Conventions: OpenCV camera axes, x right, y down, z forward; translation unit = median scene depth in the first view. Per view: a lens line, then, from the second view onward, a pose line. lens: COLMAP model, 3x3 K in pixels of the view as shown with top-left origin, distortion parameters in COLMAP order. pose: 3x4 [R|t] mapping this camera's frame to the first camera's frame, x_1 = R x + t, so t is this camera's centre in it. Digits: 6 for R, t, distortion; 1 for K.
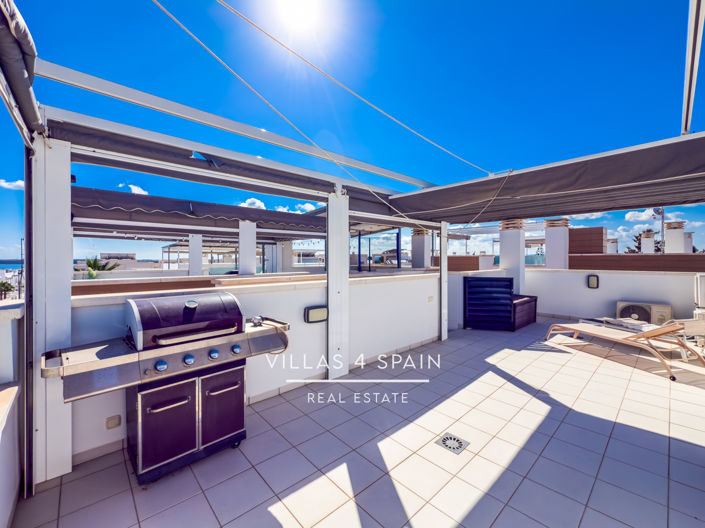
lens RADIAL K [[288.6, 0, 352.5], [0, 288.6, 264.0], [0, 0, 1]] dist [0.001025, 0.000159]
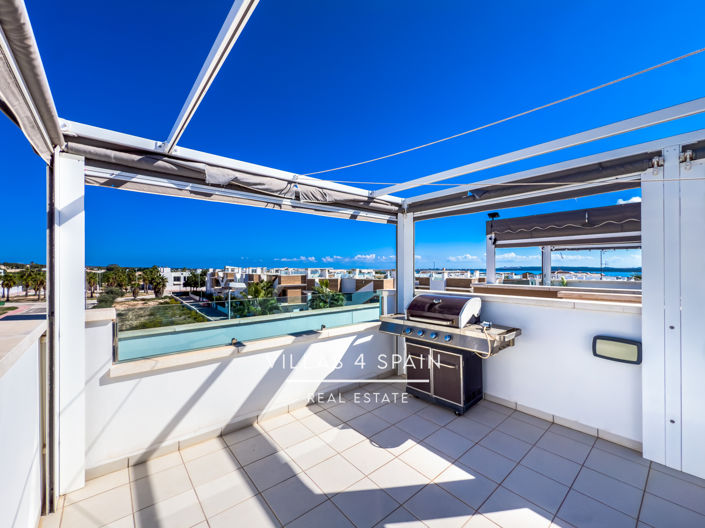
lens RADIAL K [[288.6, 0, 352.5], [0, 288.6, 264.0], [0, 0, 1]] dist [0.001025, 0.000159]
pose [[-0.025509, -0.009791, -0.999627, 0.905904], [-0.012096, 0.999882, -0.009485, -0.030612], [0.999601, 0.011849, -0.025624, 0.546682]]
